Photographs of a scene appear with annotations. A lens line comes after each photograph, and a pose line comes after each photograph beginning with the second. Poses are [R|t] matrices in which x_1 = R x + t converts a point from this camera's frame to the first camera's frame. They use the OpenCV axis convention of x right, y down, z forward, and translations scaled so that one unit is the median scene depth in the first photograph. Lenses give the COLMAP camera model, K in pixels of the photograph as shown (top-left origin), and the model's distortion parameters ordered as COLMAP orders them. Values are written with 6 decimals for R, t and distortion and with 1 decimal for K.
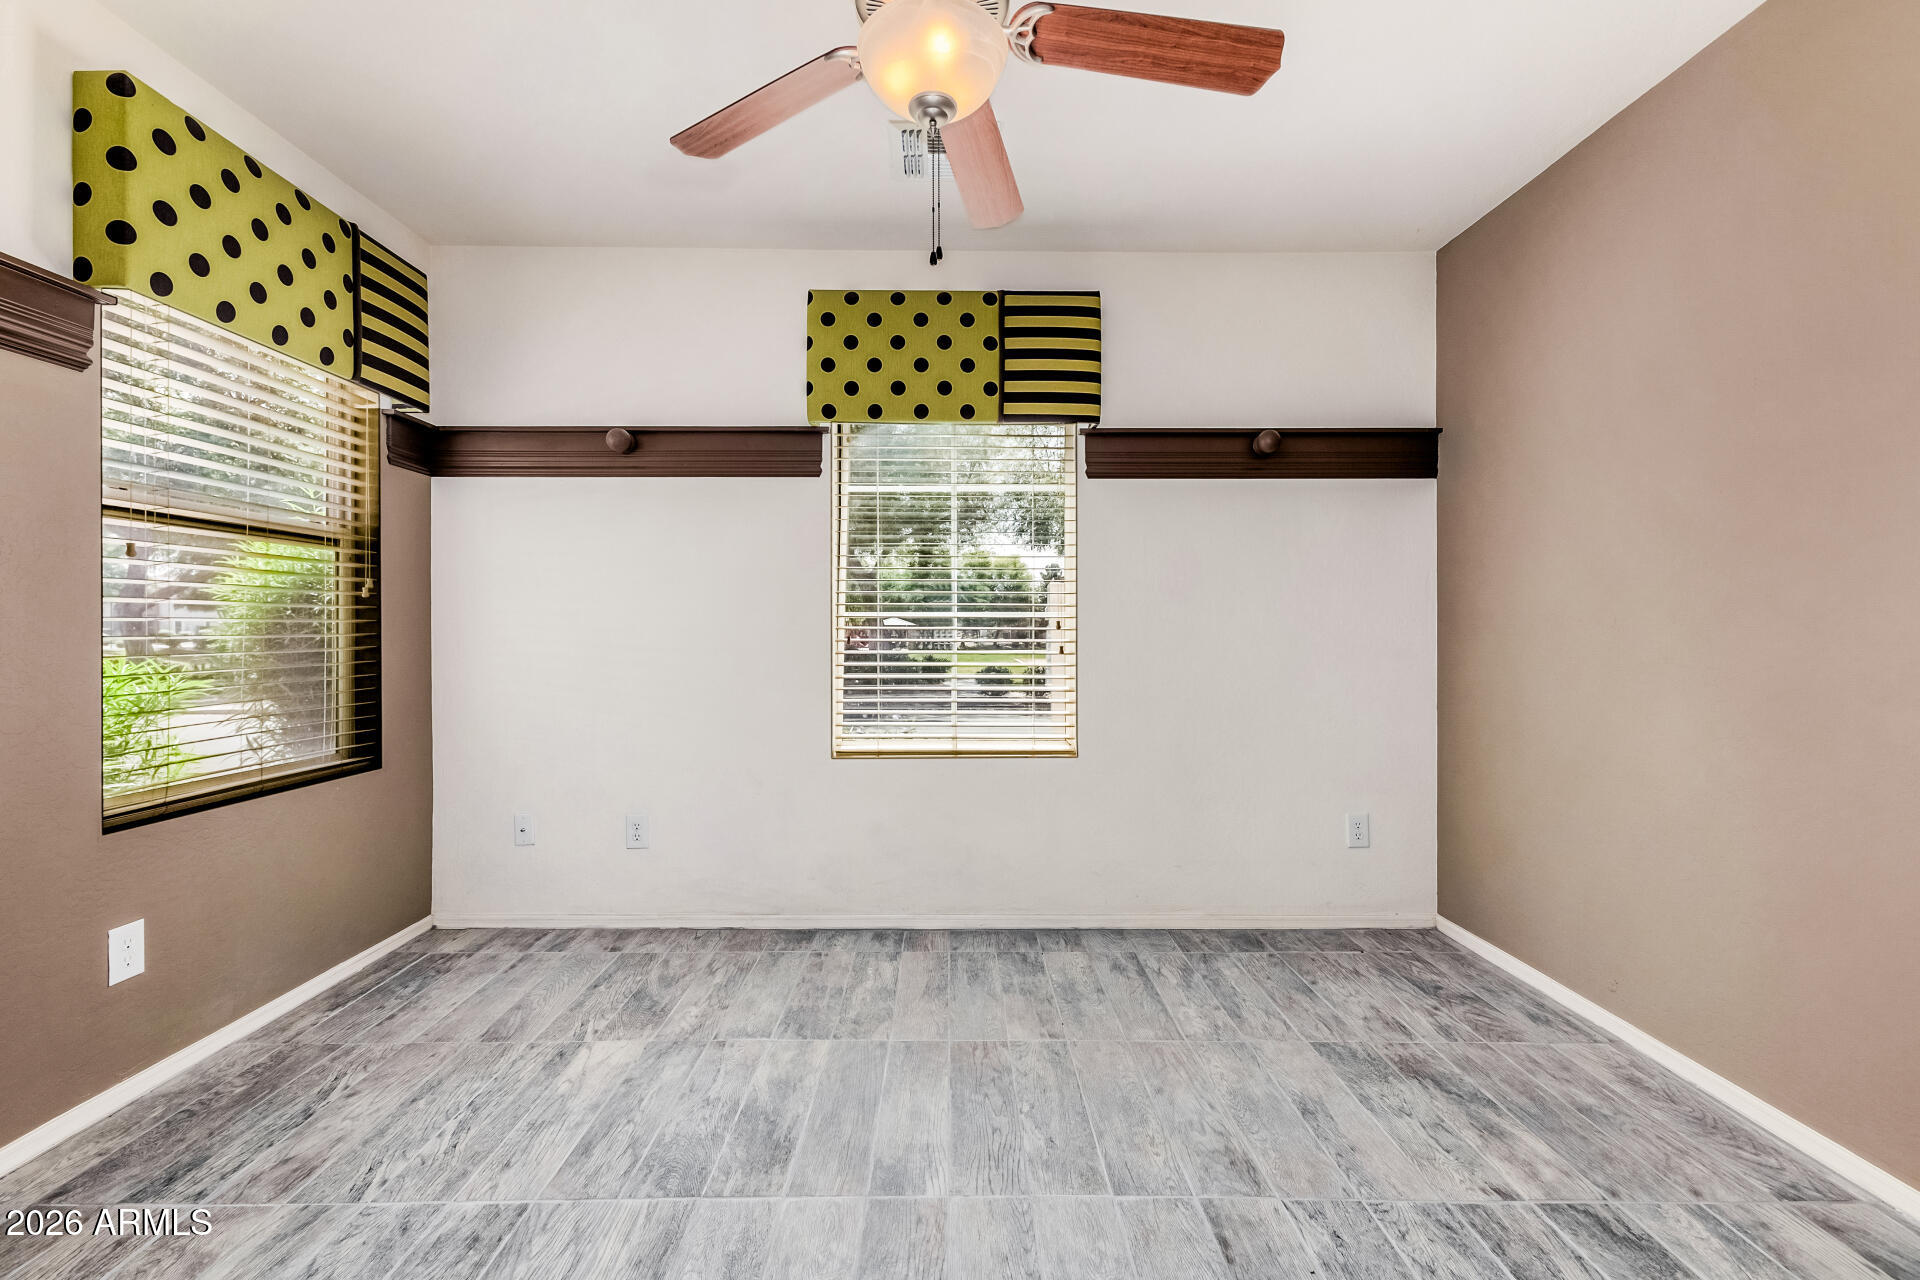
lens RADIAL K [[829.5, 0, 960.1], [0, 829.5, 636.9], [0, 0, 1]] dist [0.014762, -0.001084]
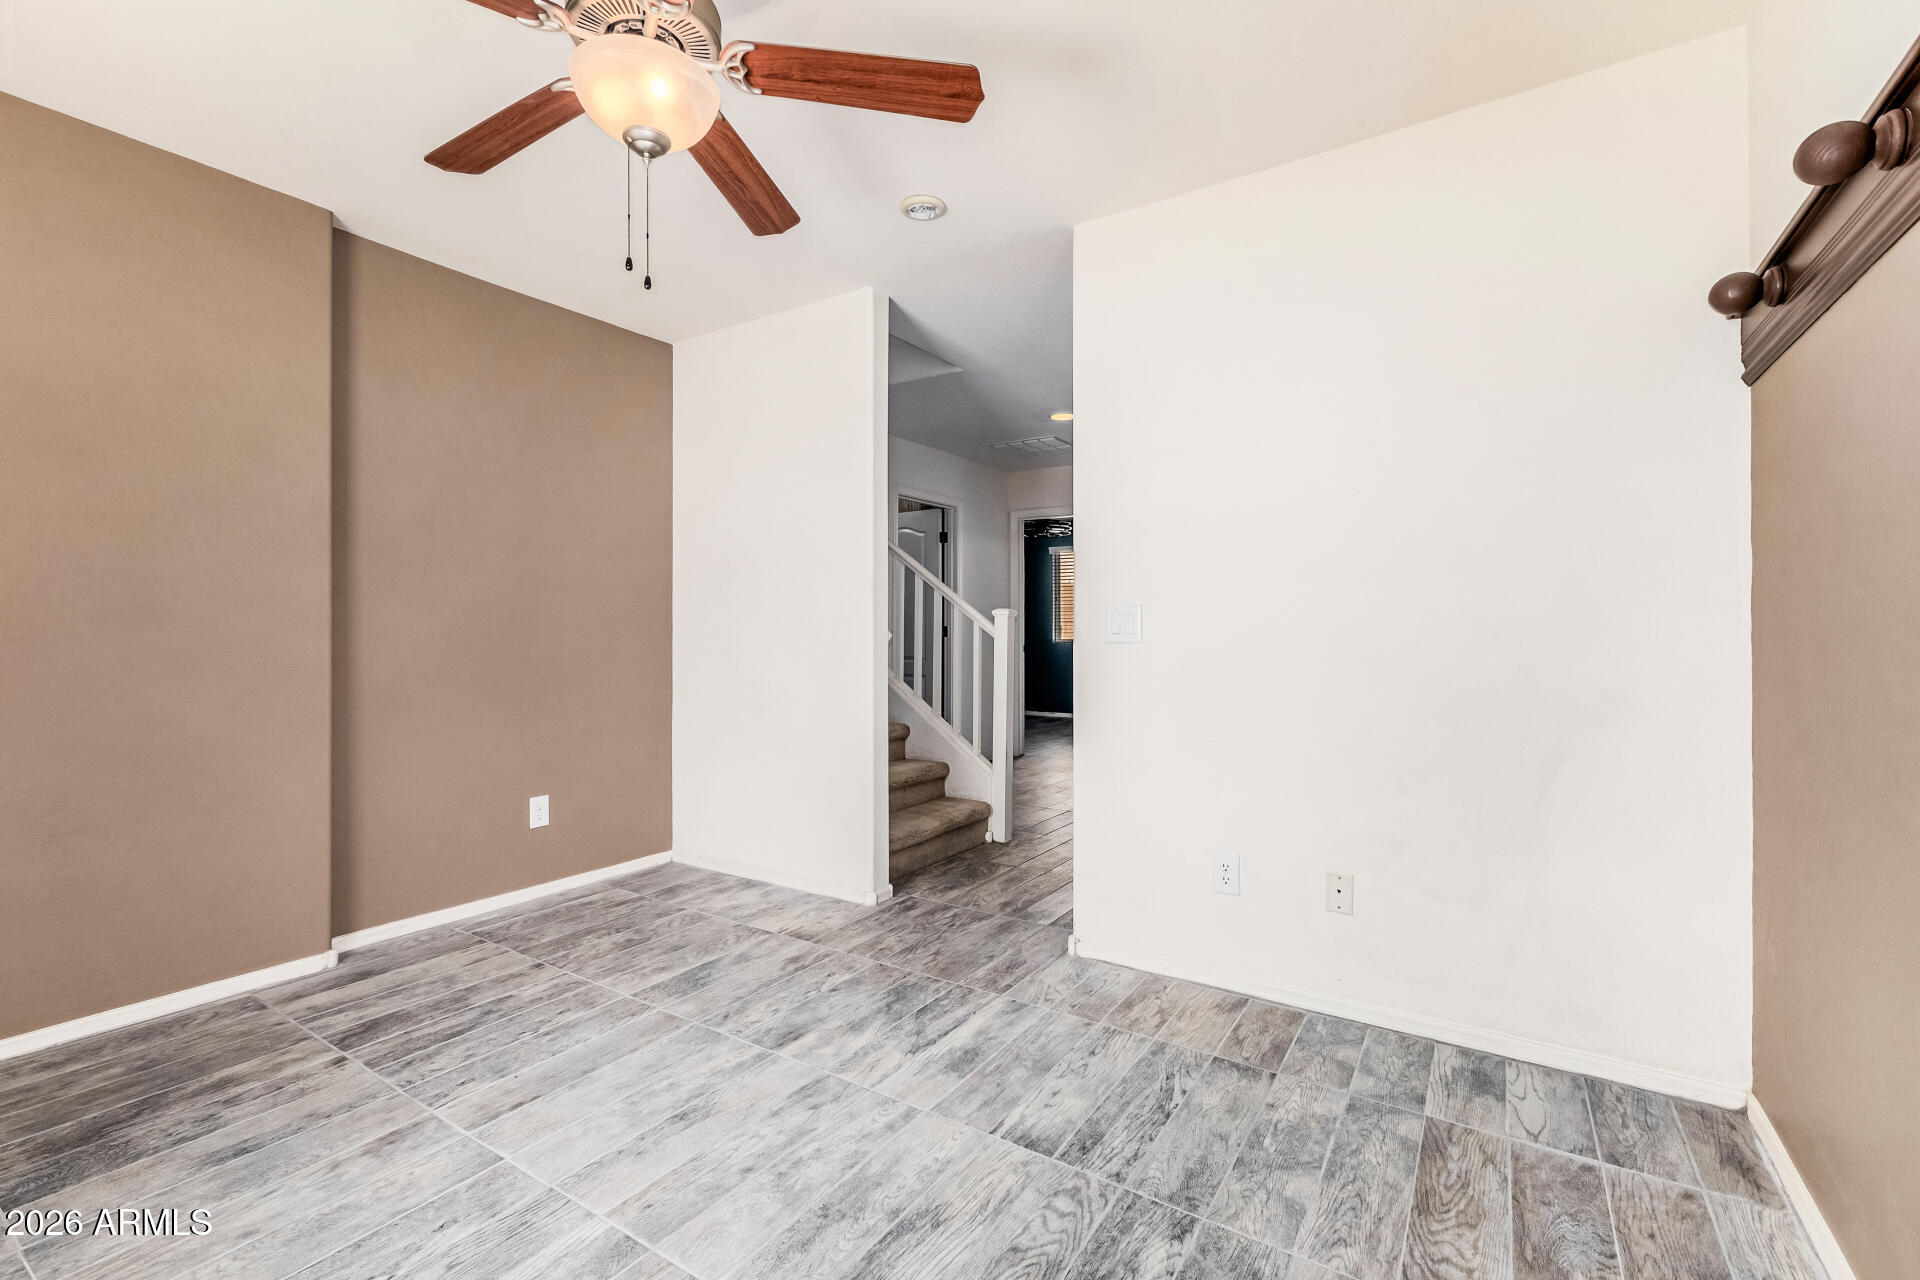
lens RADIAL K [[829.5, 0, 958.8], [0, 829.5, 641.2], [0, 0, 1]] dist [0.014762, -0.001084]
pose [[-0.842501, -0.001364, 0.538693, -0.851243], [-0.000224, 0.999998, 0.002183, -0.000517], [-0.538695, 0.001718, -0.842499, 1.525717]]
